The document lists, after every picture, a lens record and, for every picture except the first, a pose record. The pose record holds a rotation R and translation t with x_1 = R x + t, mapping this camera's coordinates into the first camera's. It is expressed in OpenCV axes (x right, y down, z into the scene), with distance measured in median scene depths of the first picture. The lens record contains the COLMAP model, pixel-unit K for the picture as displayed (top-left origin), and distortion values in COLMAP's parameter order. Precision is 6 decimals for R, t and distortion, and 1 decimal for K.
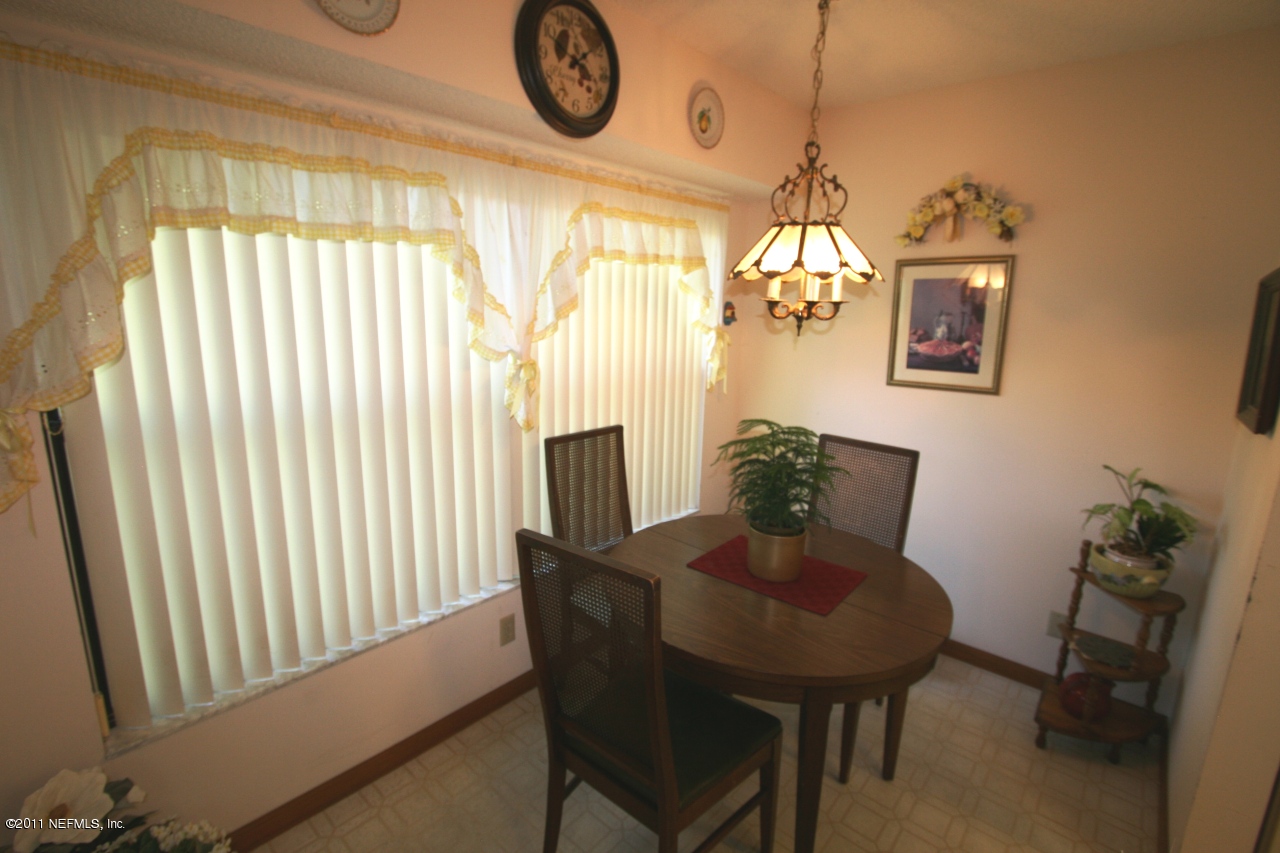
lens RADIAL K [[616.7, 0, 642.6], [0, 616.7, 423.9], [0, 0, 1]] dist [-0.014450, 0.000438]
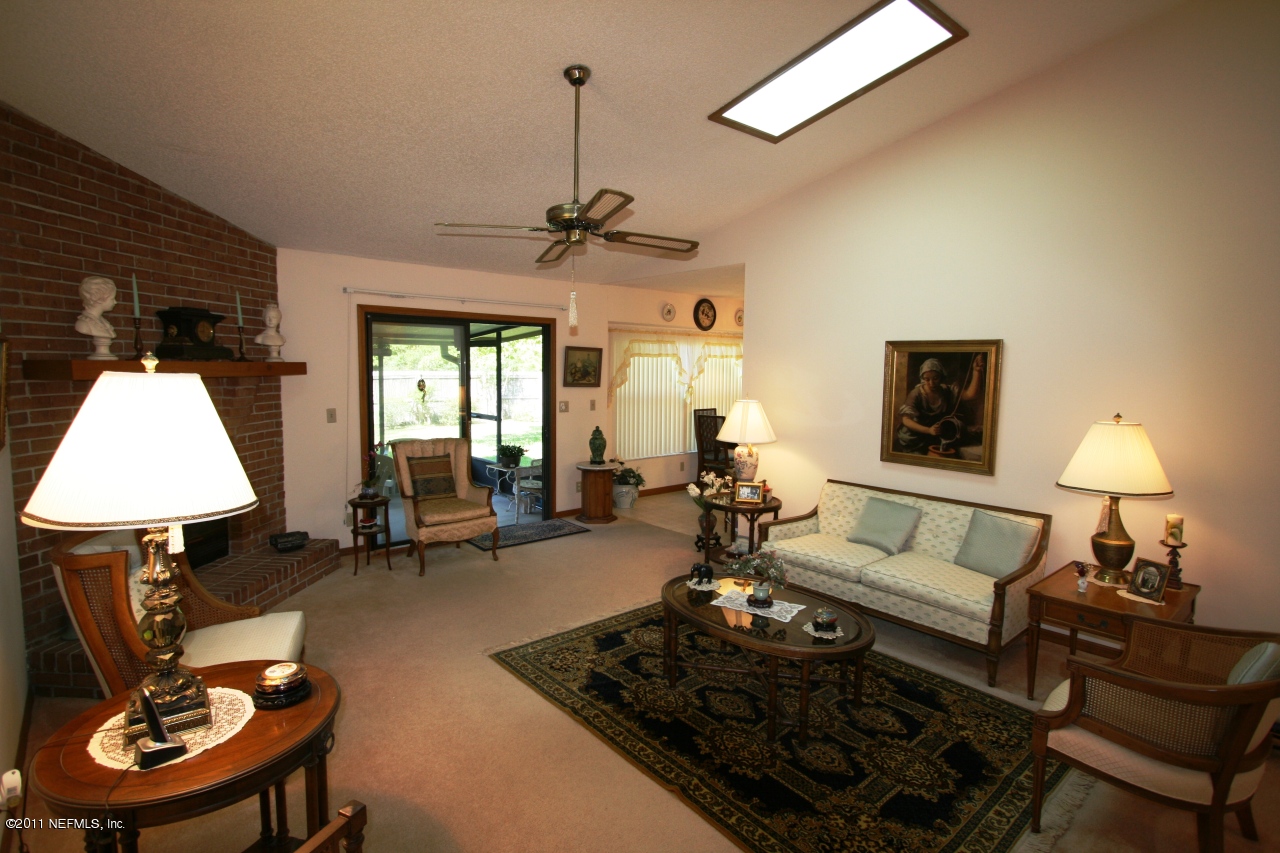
lens RADIAL K [[616.7, 0, 636.2], [0, 616.7, 420.7], [0, 0, 1]] dist [-0.014450, 0.000438]
pose [[0.990313, -0.006382, -0.138703, -0.000963], [-0.009973, 0.993094, -0.116897, 0.641024], [0.138491, 0.117148, 0.983411, -3.151385]]
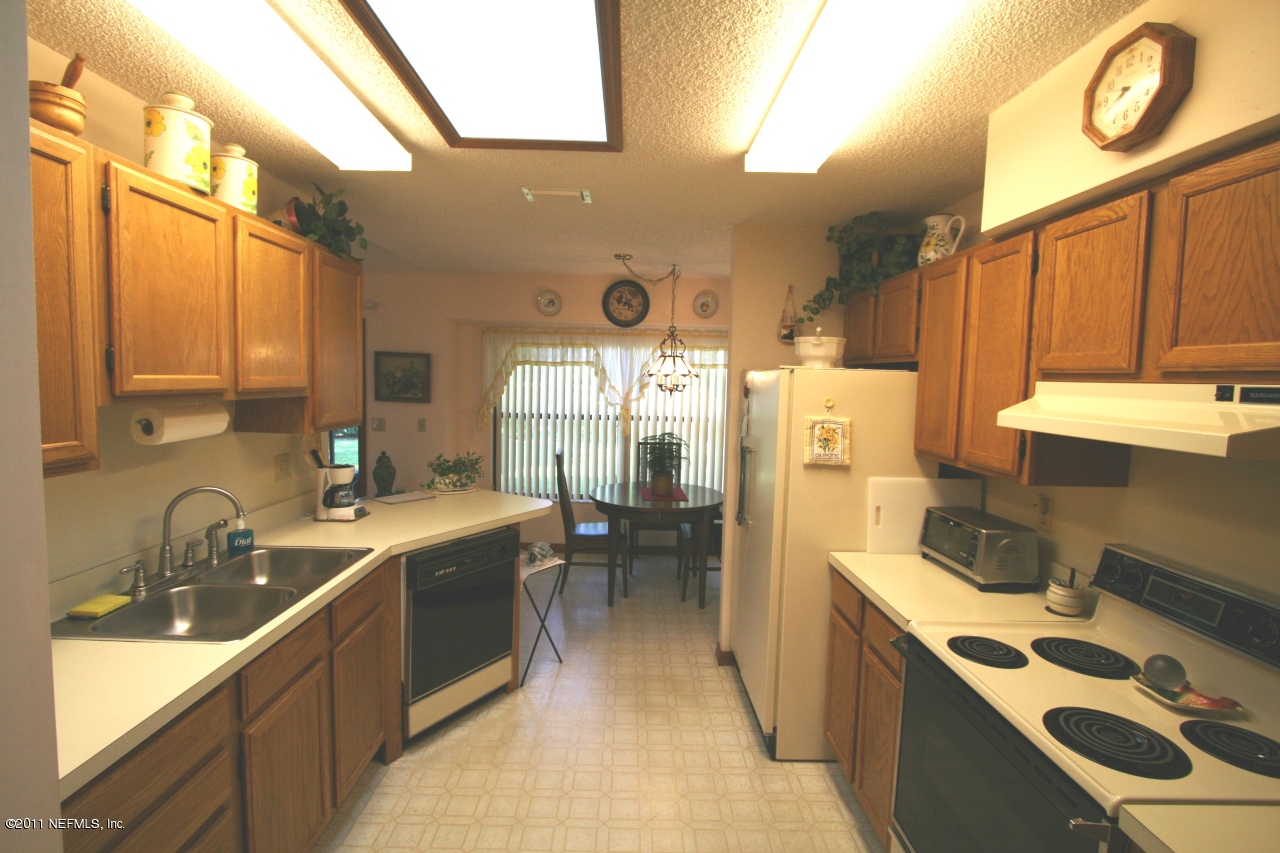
lens RADIAL K [[677.2, 0, 631.9], [0, 677.2, 427.1], [0, 0, 1]] dist [-0.003249, -0.000072]
pose [[0.658823, 0.042057, -0.751121, 2.288690], [-0.156006, 0.984370, -0.081719, 0.237417], [0.735944, 0.171018, 0.655087, -0.954819]]
